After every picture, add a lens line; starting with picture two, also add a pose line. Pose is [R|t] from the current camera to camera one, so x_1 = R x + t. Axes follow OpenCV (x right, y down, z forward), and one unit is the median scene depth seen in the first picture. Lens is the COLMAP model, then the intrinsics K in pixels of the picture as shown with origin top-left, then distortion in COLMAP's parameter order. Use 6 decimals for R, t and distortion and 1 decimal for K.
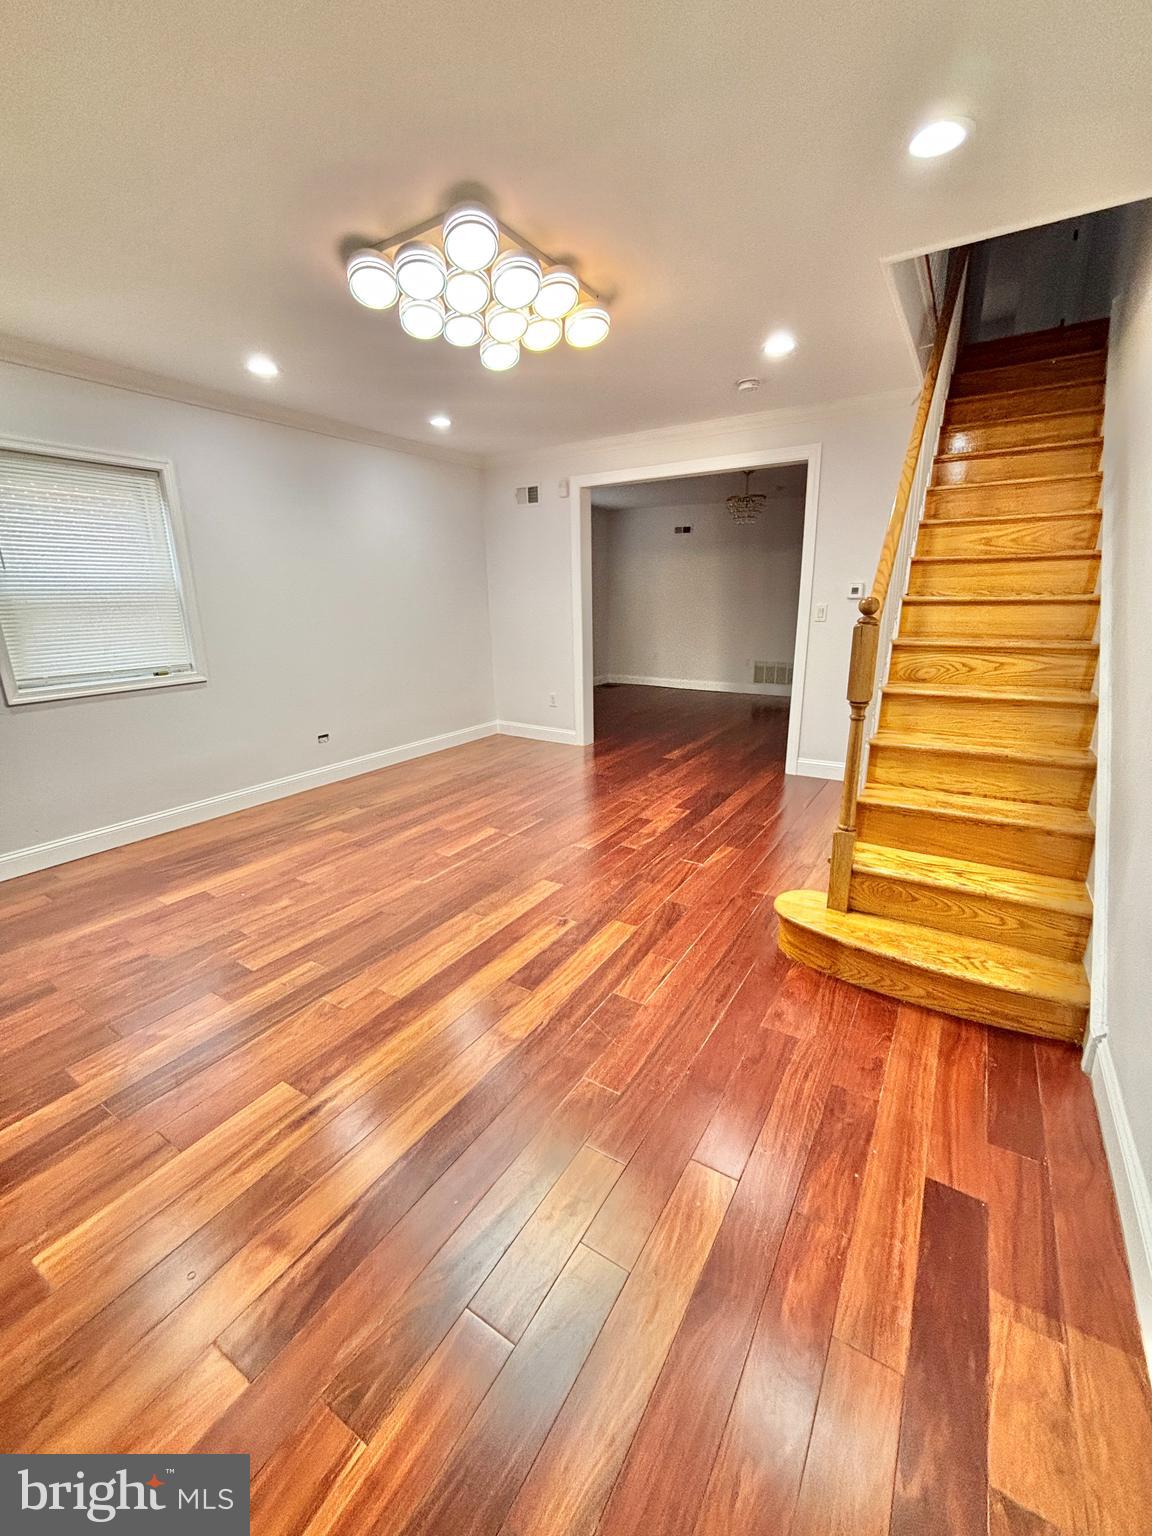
lens RADIAL K [[622.5, 0, 572.8], [0, 622.5, 765.2], [0, 0, 1]] dist [0.002277, -0.001547]
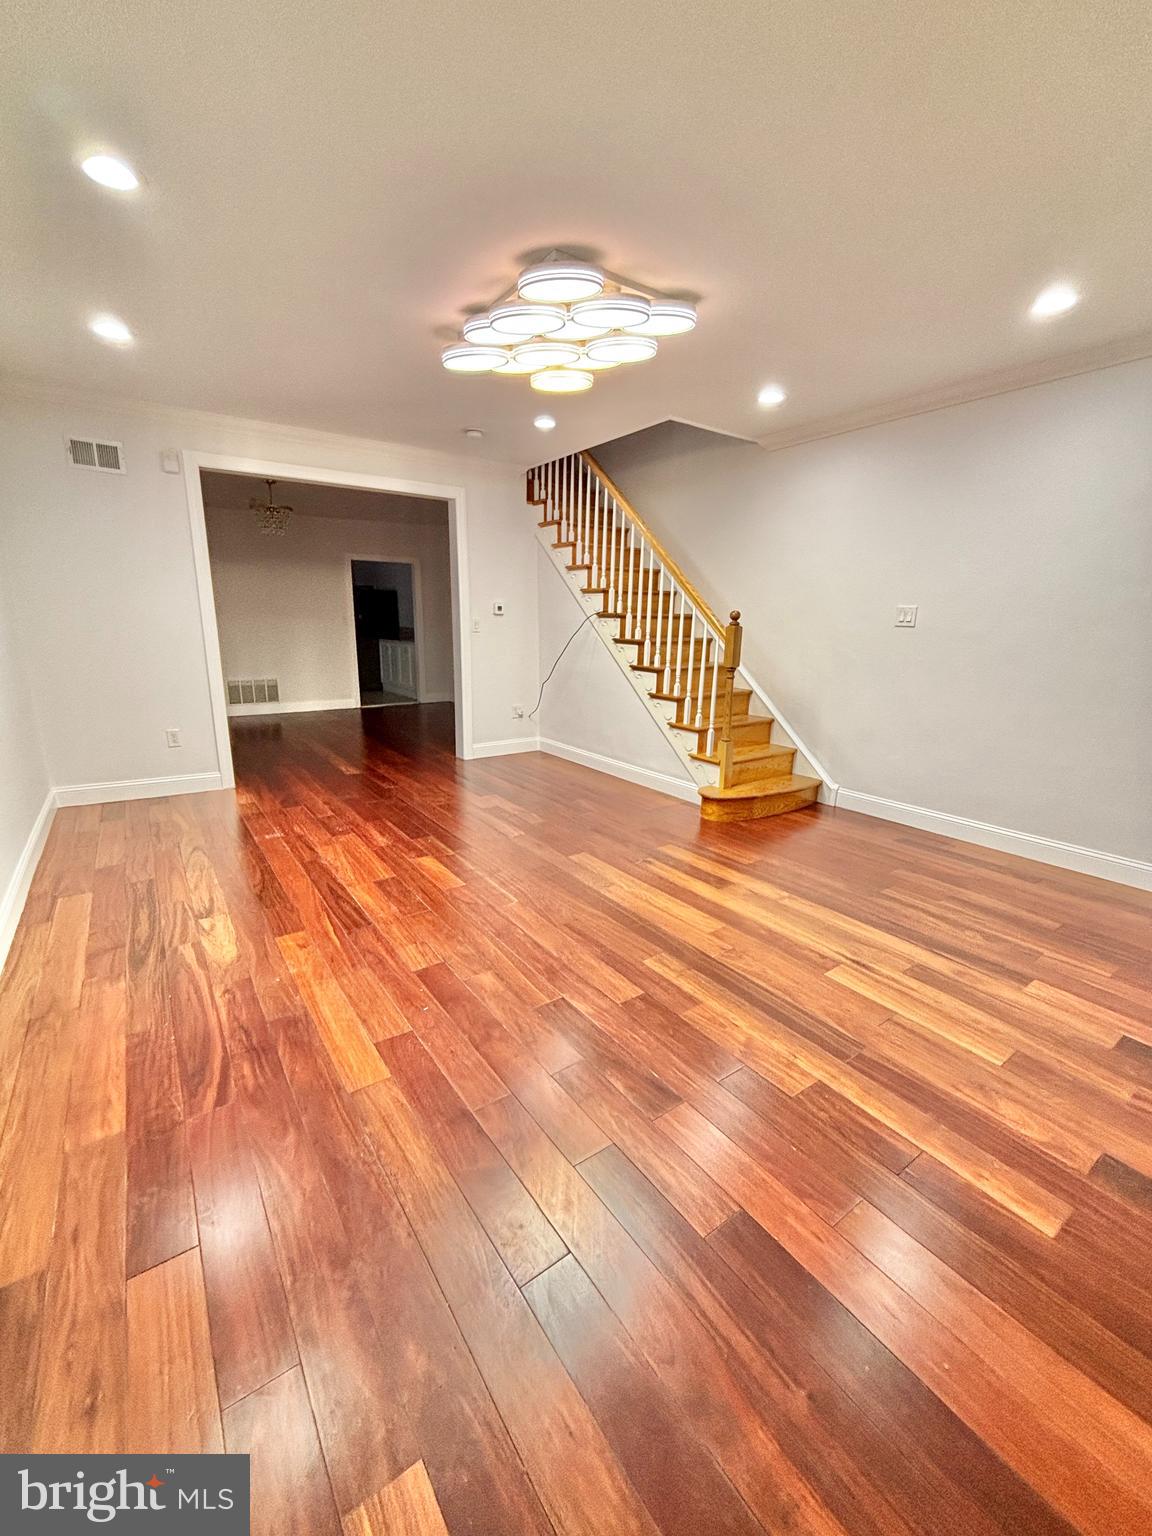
lens RADIAL K [[622.5, 0, 582.0], [0, 622.5, 762.8], [0, 0, 1]] dist [0.002277, -0.001547]
pose [[0.377271, -0.187729, 0.906876, -0.900032], [0.224819, 0.968512, 0.106961, -0.079879], [-0.898400, 0.163530, 0.407596, 0.445484]]
